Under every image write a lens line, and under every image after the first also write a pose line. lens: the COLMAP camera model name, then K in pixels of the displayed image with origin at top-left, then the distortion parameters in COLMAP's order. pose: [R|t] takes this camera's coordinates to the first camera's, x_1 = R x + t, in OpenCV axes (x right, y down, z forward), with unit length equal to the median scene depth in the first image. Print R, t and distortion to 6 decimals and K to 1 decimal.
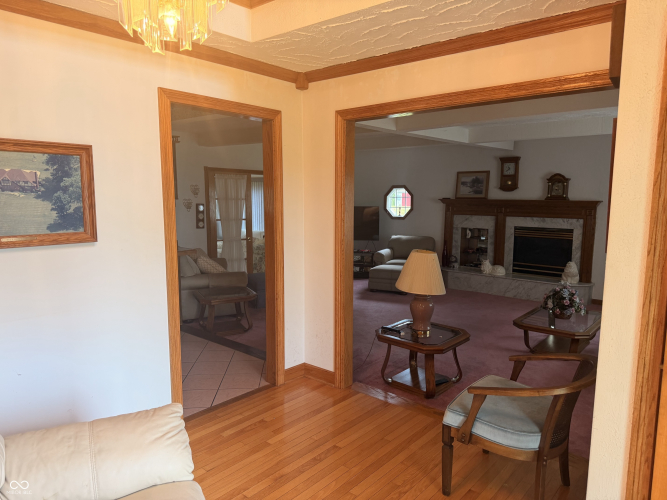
lens RADIAL K [[471.1, 0, 331.7], [0, 471.1, 254.8], [0, 0, 1]] dist [0.069548, -0.066084]
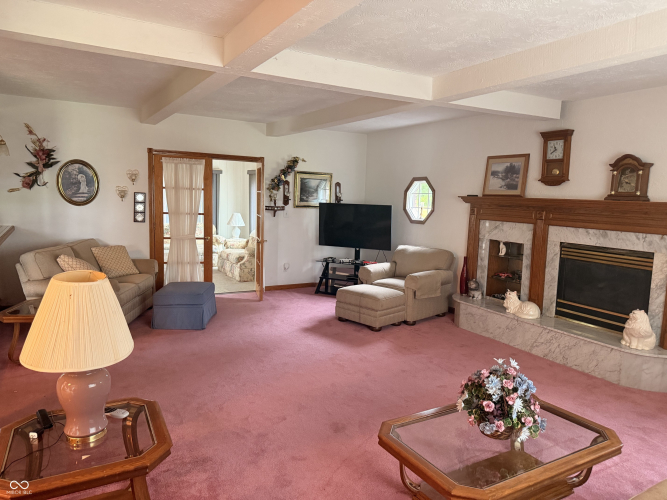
lens RADIAL K [[471.1, 0, 328.4], [0, 471.1, 248.7], [0, 0, 1]] dist [0.069548, -0.066084]
pose [[0.941879, 0.063176, -0.329960, 0.304362], [-0.069987, 0.997509, -0.008792, -0.024428], [0.328582, 0.031374, 0.943954, 0.312688]]
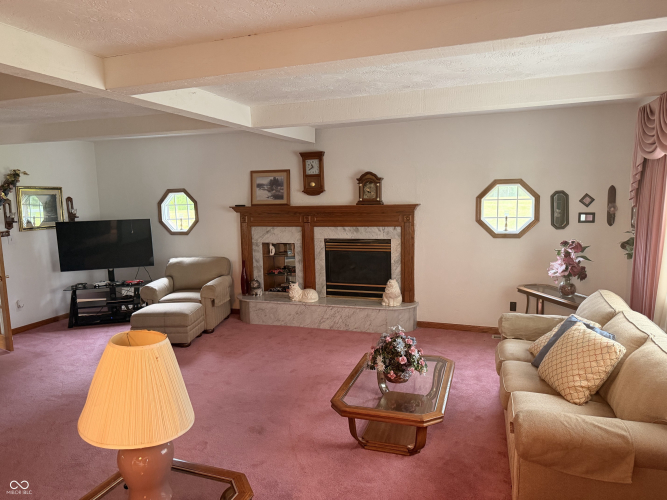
lens RADIAL K [[471.1, 0, 337.2], [0, 471.1, 251.8], [0, 0, 1]] dist [0.069548, -0.066084]
pose [[0.924350, -0.073387, 0.374421, 0.105521], [0.078227, 0.996933, 0.002276, -0.037697], [-0.373440, 0.027187, 0.927256, 0.257996]]
